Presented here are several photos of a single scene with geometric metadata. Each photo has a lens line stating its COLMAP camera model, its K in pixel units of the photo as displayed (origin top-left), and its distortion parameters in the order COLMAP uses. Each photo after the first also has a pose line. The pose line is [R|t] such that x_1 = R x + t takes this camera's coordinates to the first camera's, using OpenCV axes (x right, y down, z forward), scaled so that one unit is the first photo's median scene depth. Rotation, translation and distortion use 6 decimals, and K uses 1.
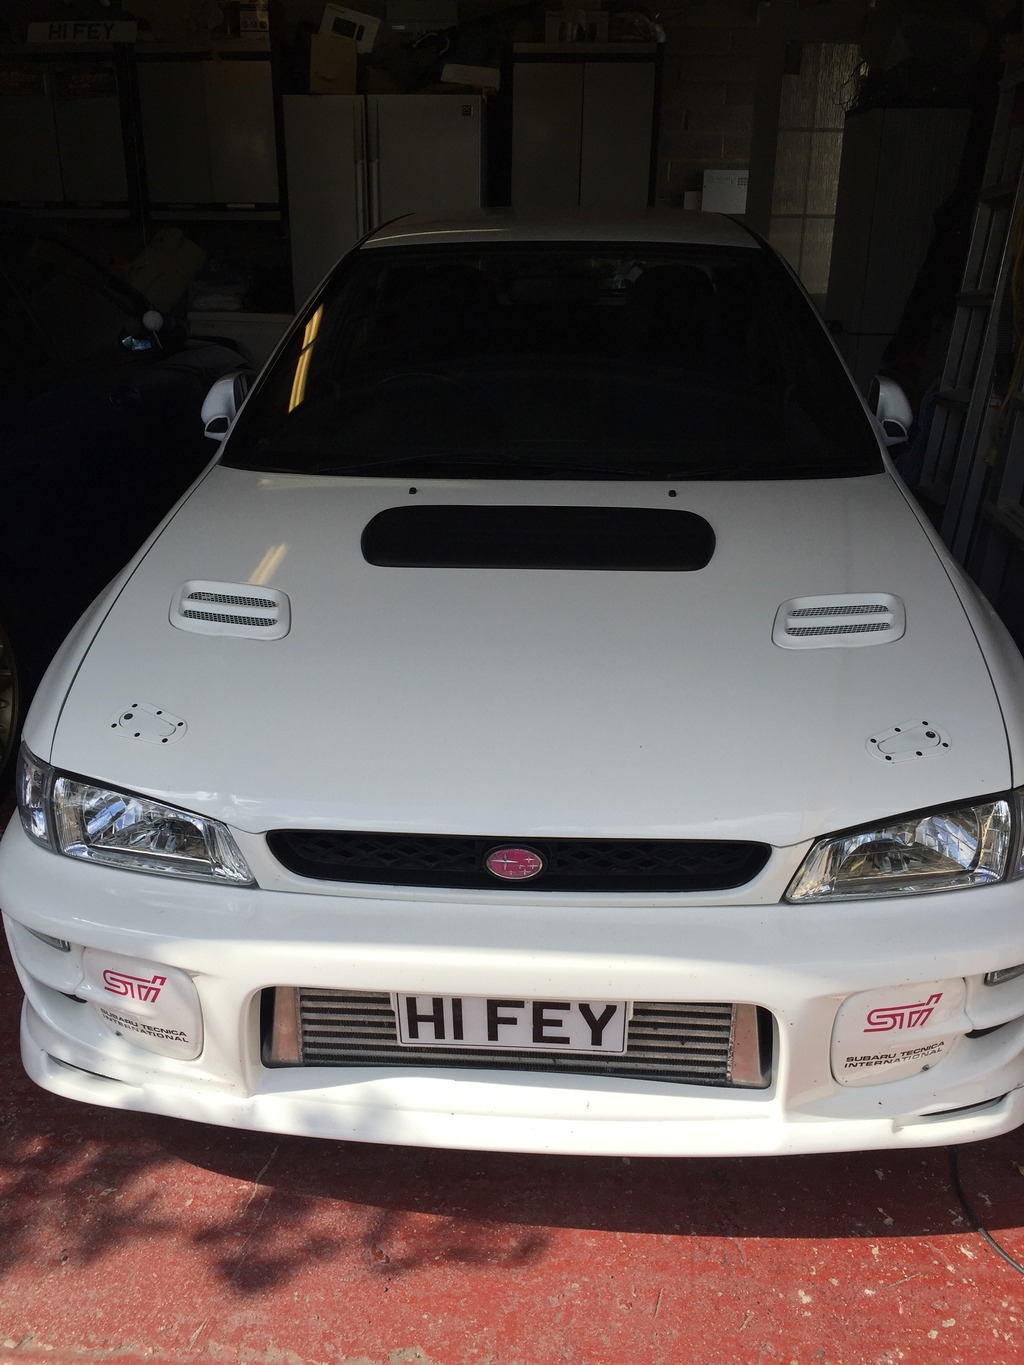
lens RADIAL K [[1164.1, 0, 521.5], [0, 1164.1, 653.3], [0, 0, 1]] dist [0.075757, -0.108882]
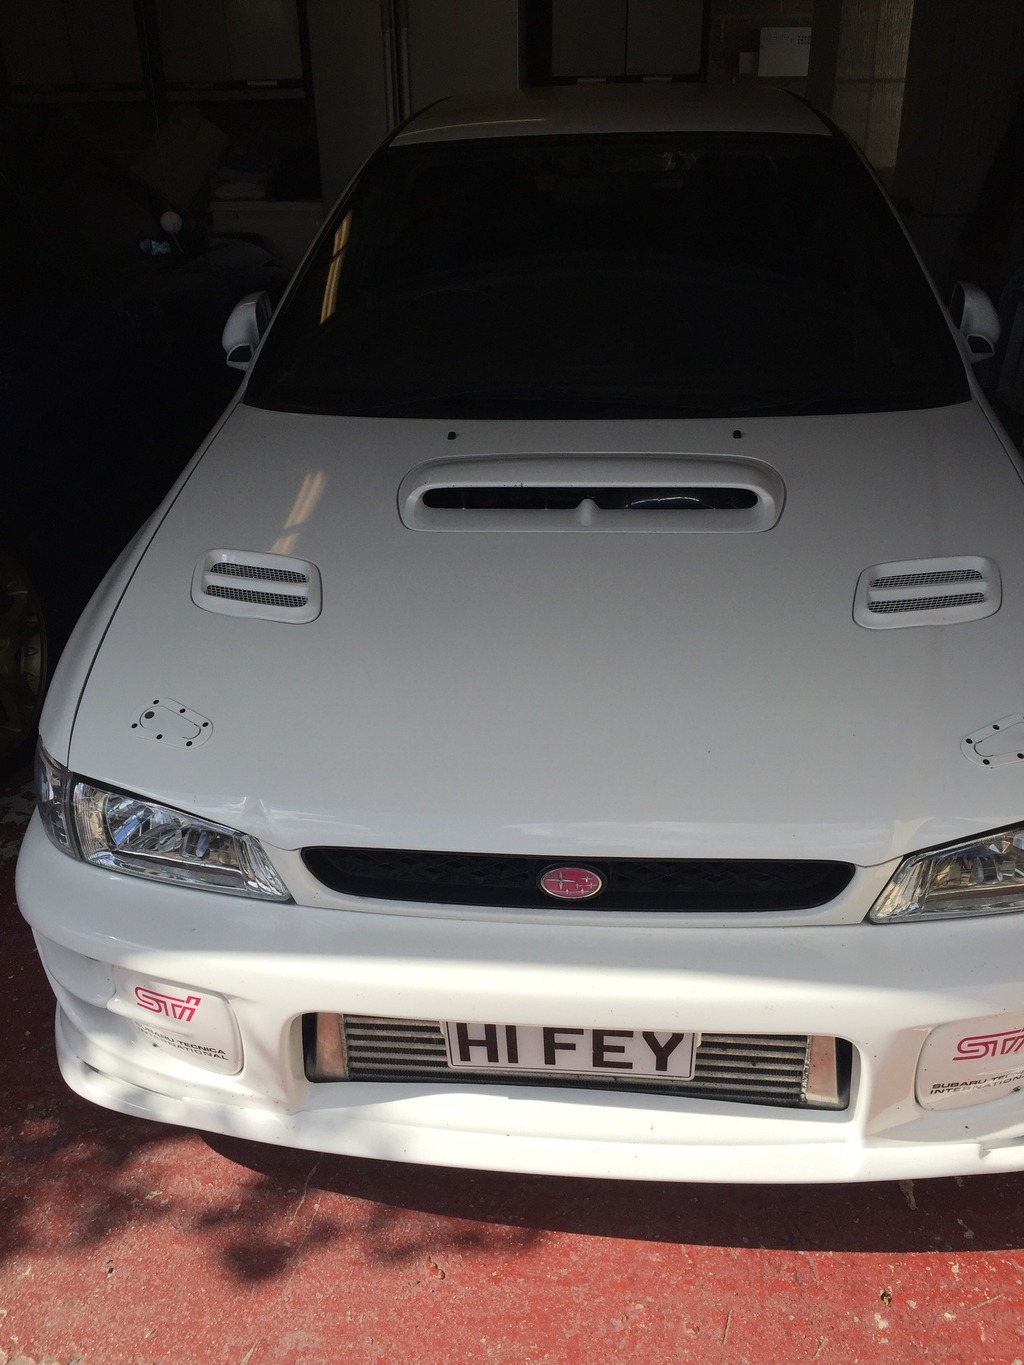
lens RADIAL K [[1164.1, 0, 528.3], [0, 1164.1, 647.5], [0, 0, 1]] dist [0.075757, -0.108882]
pose [[0.999446, -0.010240, -0.031672, -0.007727], [0.013438, 0.994646, 0.102465, -0.087115], [0.030453, -0.102834, 0.994232, 0.094728]]
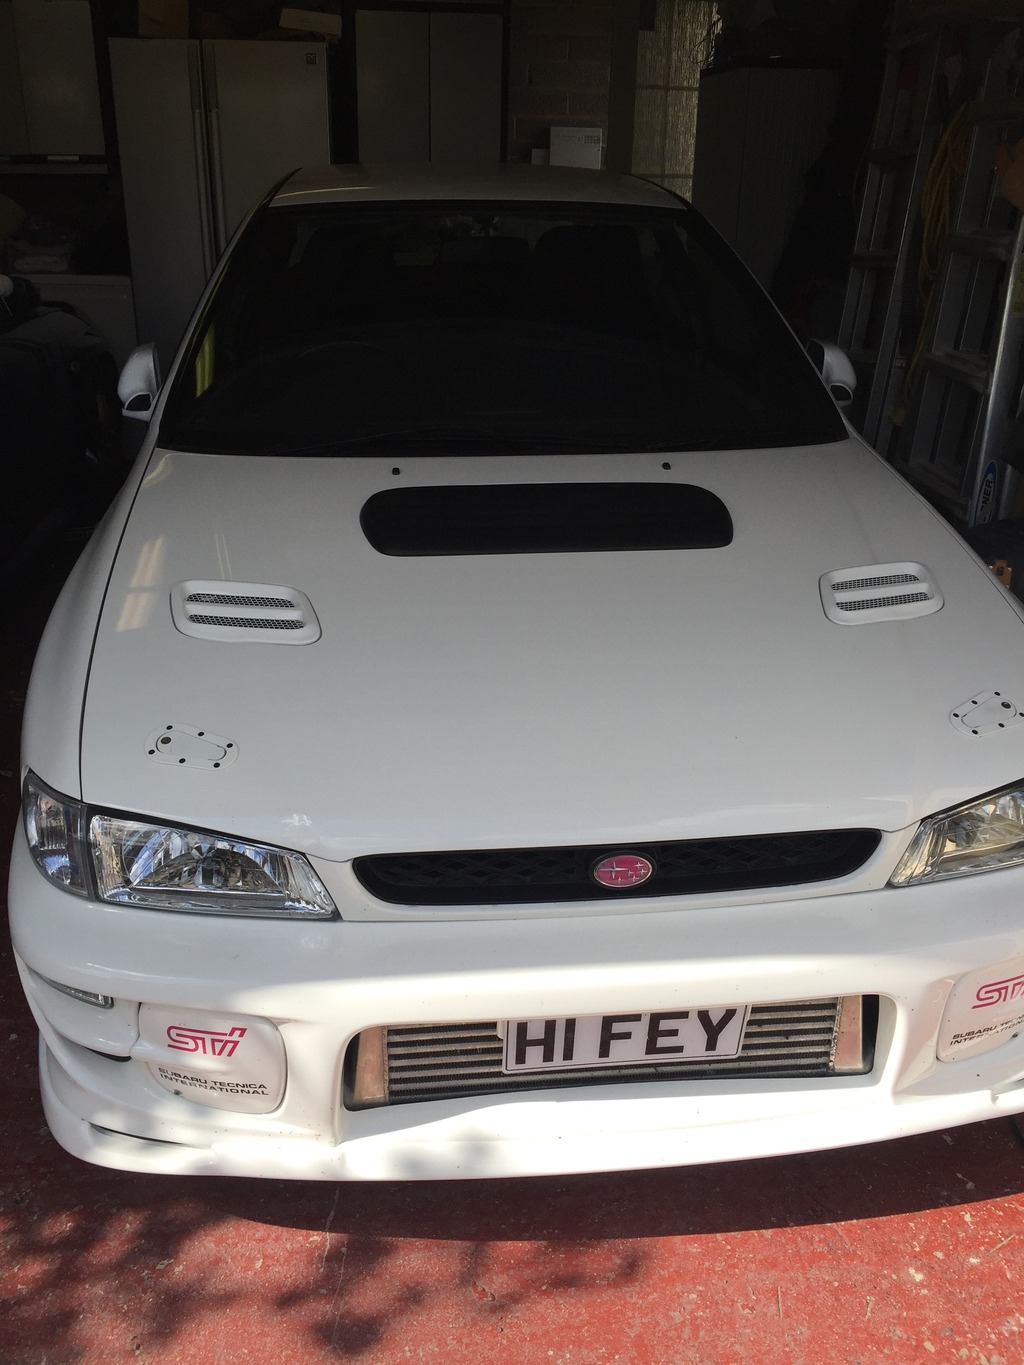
lens RADIAL K [[1164.1, 0, 508.3], [0, 1164.1, 653.1], [0, 0, 1]] dist [0.075757, -0.108882]
pose [[0.985068, -0.056181, 0.162743, -0.214248], [0.050933, 0.998044, 0.036248, -0.030693], [-0.164461, -0.027418, 0.986003, 0.079277]]
